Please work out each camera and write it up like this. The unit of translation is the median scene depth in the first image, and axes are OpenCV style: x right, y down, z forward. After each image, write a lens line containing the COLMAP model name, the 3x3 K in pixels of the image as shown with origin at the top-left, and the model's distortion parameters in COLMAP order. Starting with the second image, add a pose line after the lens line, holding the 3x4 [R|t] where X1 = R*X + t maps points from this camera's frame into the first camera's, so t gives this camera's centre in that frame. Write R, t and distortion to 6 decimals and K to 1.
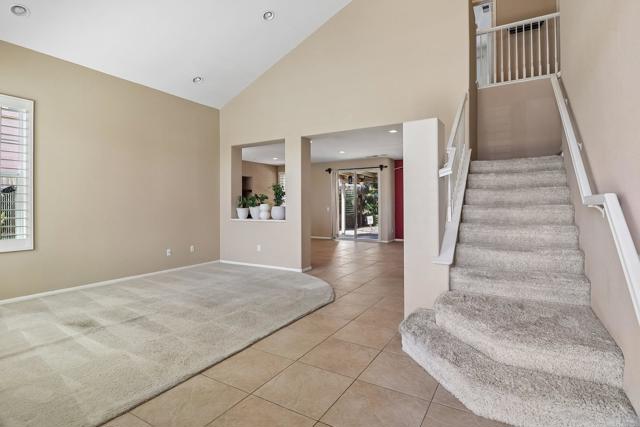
lens RADIAL K [[324.7, 0, 318.3], [0, 324.7, 207.8], [0, 0, 1]] dist [0.001980, -0.011283]
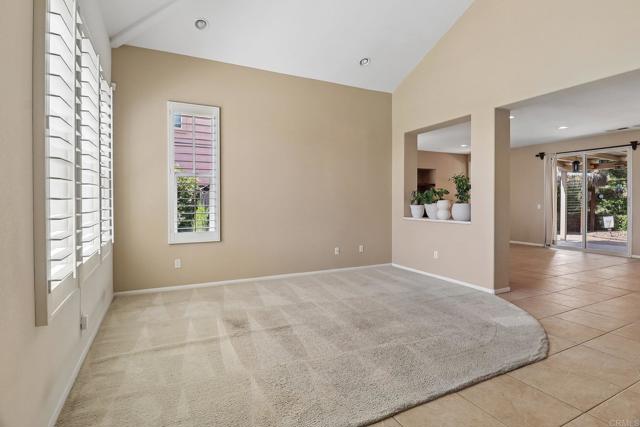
lens RADIAL K [[324.7, 0, 320.5], [0, 324.7, 203.8], [0, 0, 1]] dist [0.001980, -0.011283]
pose [[0.845107, 0.008882, -0.534523, 0.007250], [-0.007034, 0.999960, 0.005493, -0.006291], [0.534551, -0.000882, 0.845136, 0.168504]]
